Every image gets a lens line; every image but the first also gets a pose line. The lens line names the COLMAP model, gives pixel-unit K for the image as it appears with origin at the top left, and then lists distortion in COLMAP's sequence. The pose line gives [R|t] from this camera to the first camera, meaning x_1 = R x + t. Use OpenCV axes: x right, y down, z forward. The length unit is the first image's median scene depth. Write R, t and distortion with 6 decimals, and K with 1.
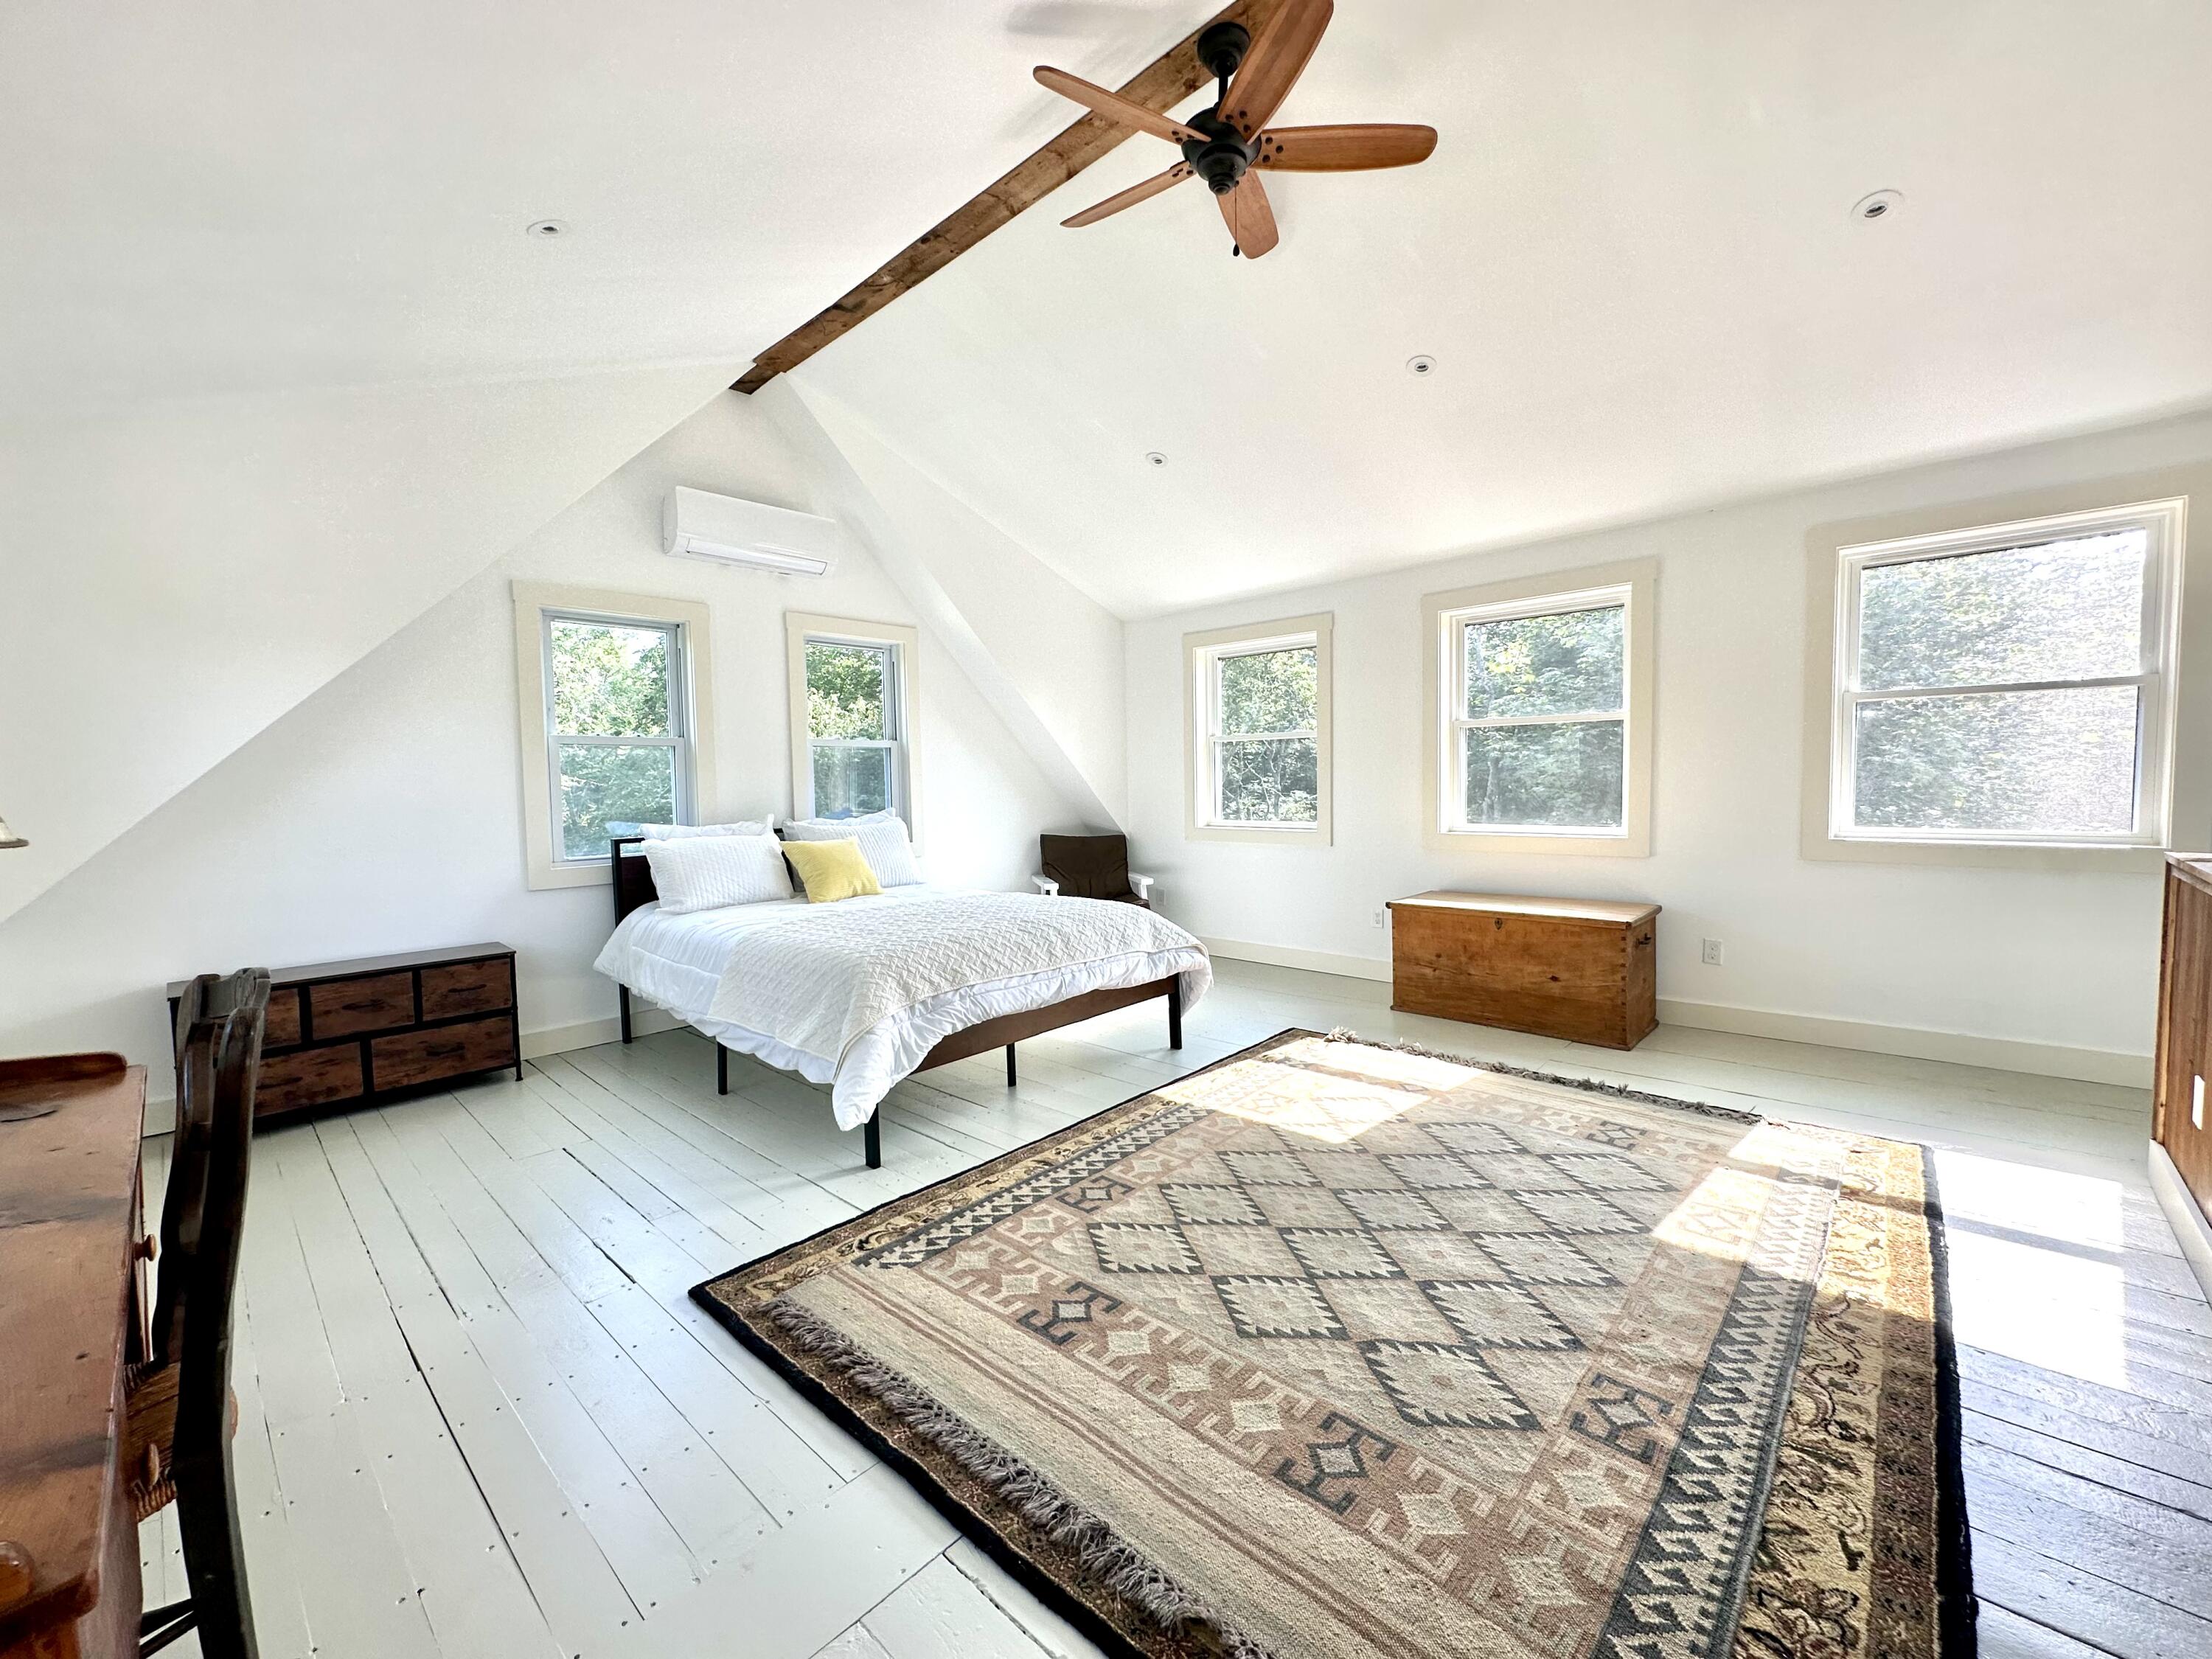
lens RADIAL K [[883.7, 0, 1109.7], [0, 883.7, 829.3], [0, 0, 1]] dist [-0.006984, 0.000642]
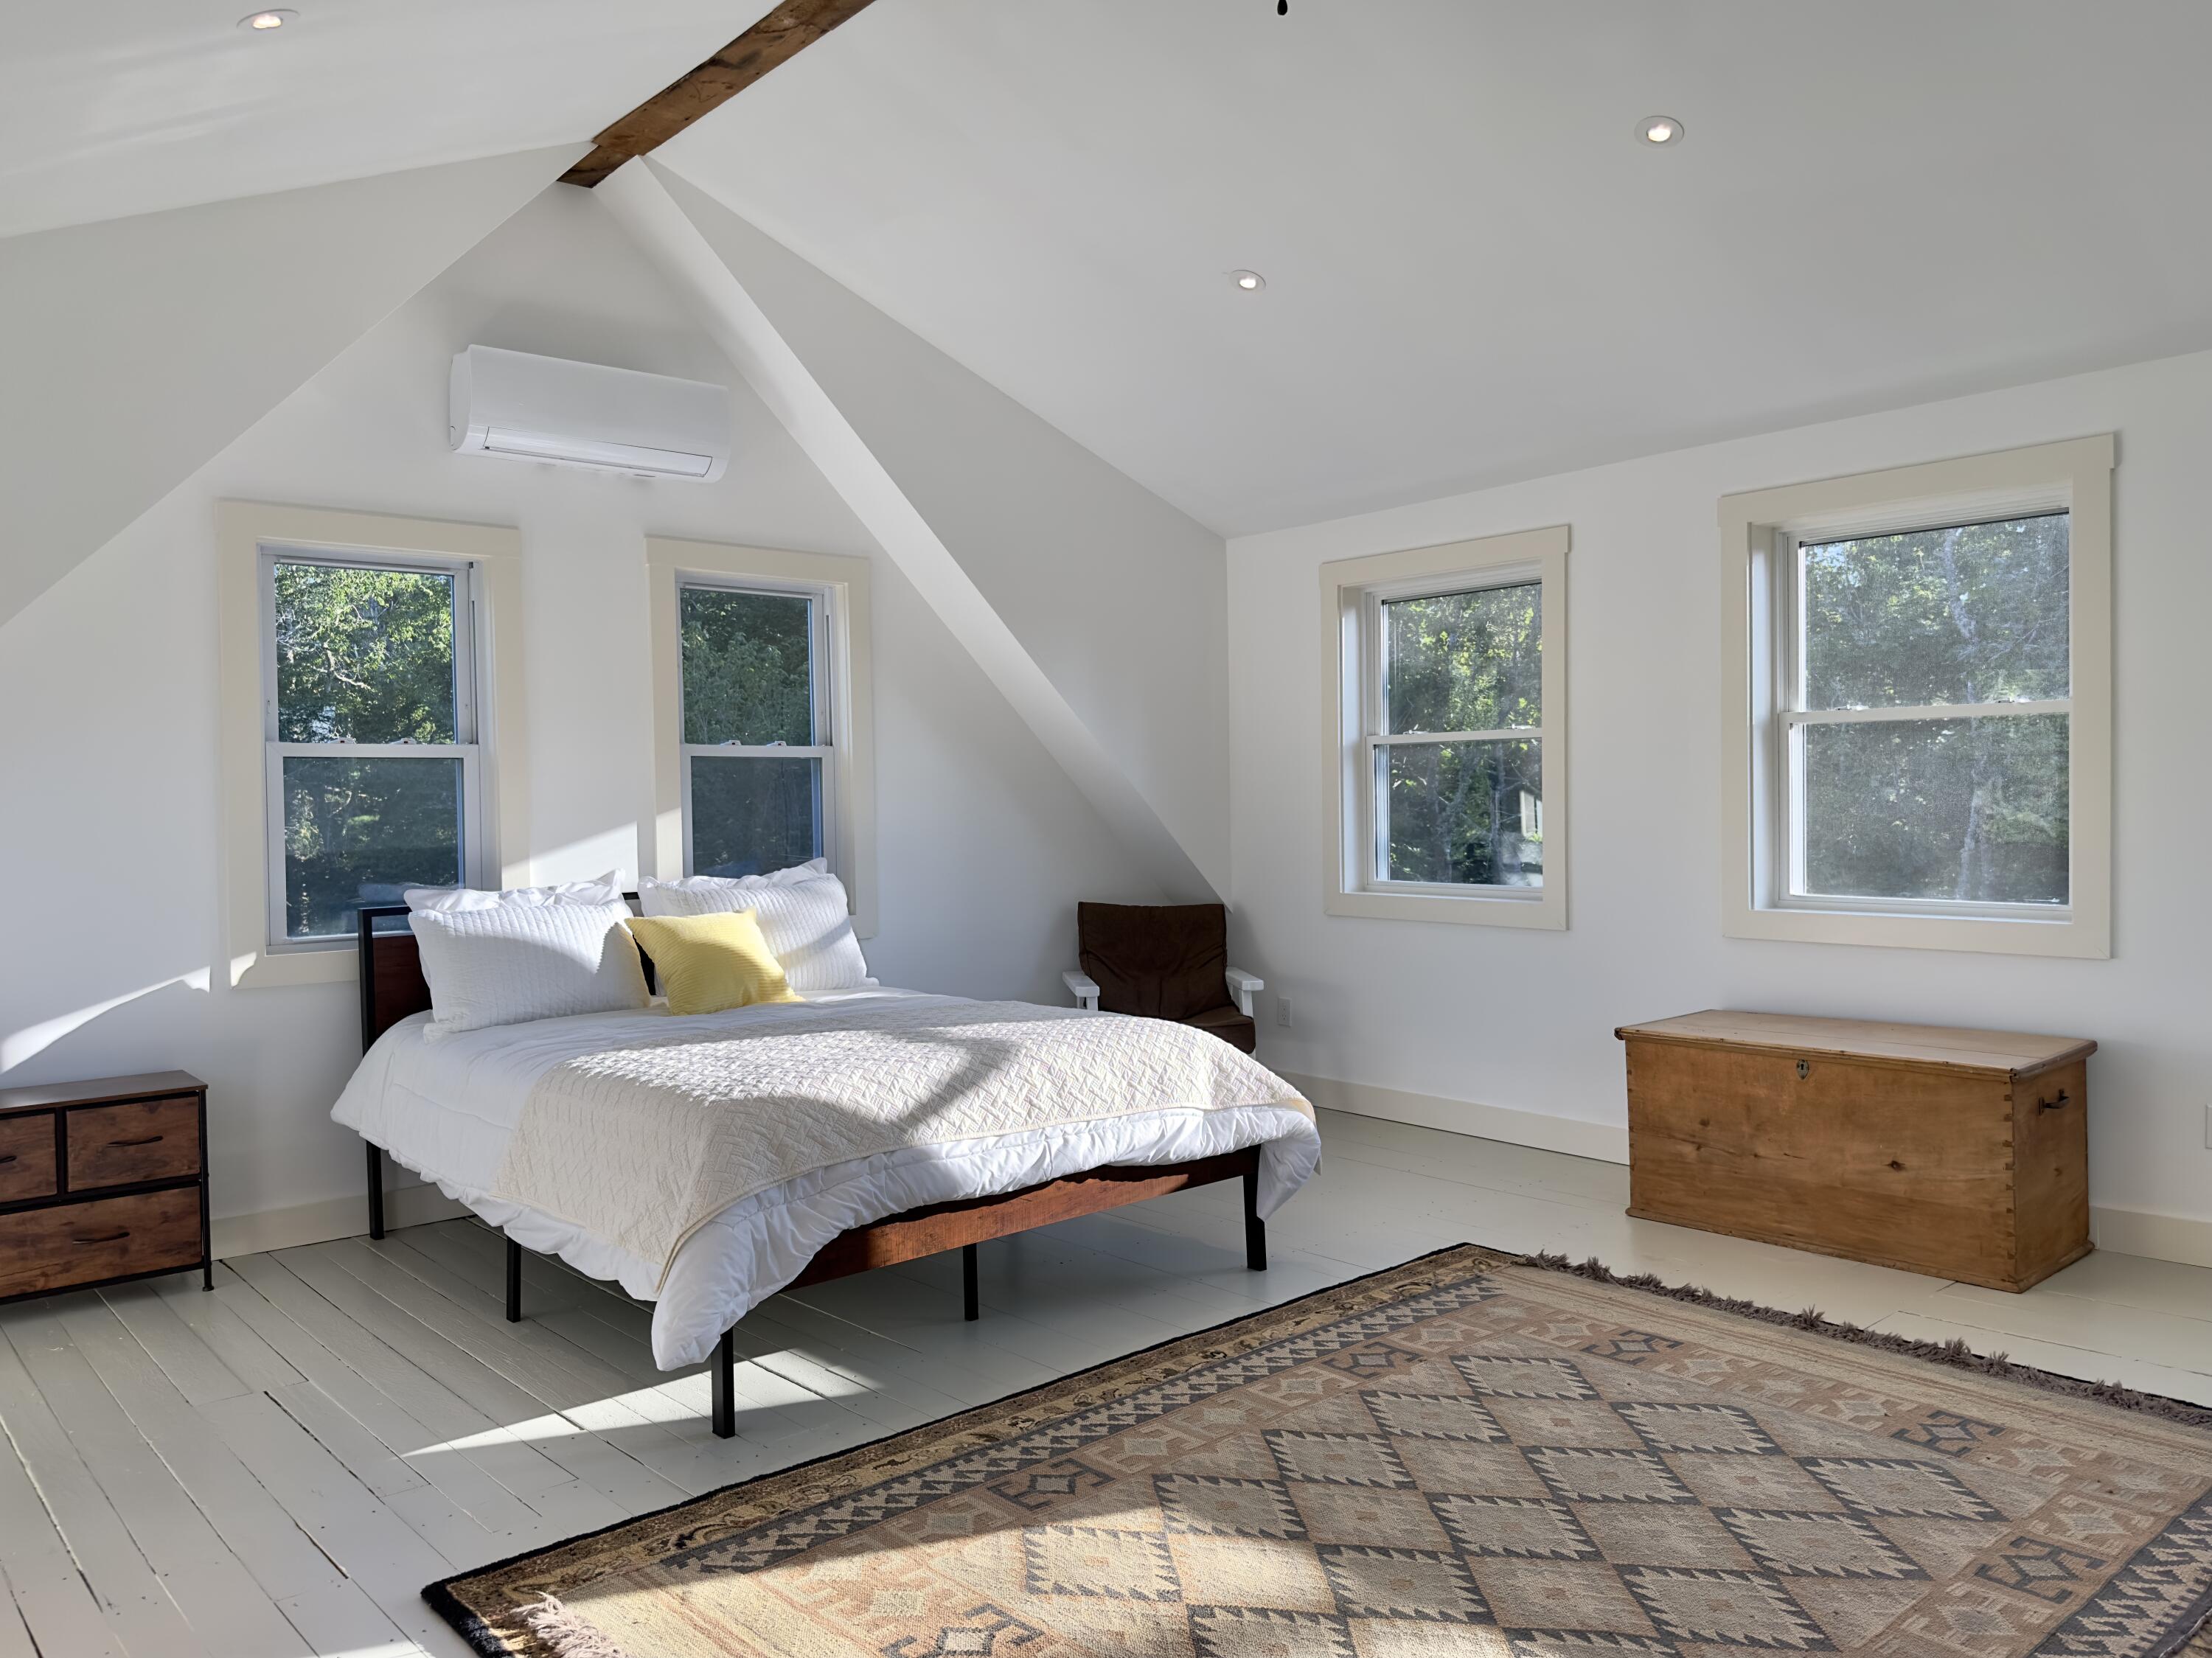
lens RADIAL K [[1629.2, 0, 1106.4], [0, 1629.2, 828.8], [0, 0, 1]] dist [0.027866, -0.029913]
pose [[0.994573, 0.002191, -0.104018, 0.113321], [-0.005554, 0.999471, -0.032052, -0.015709], [0.103892, 0.032455, 0.994059, -0.140268]]
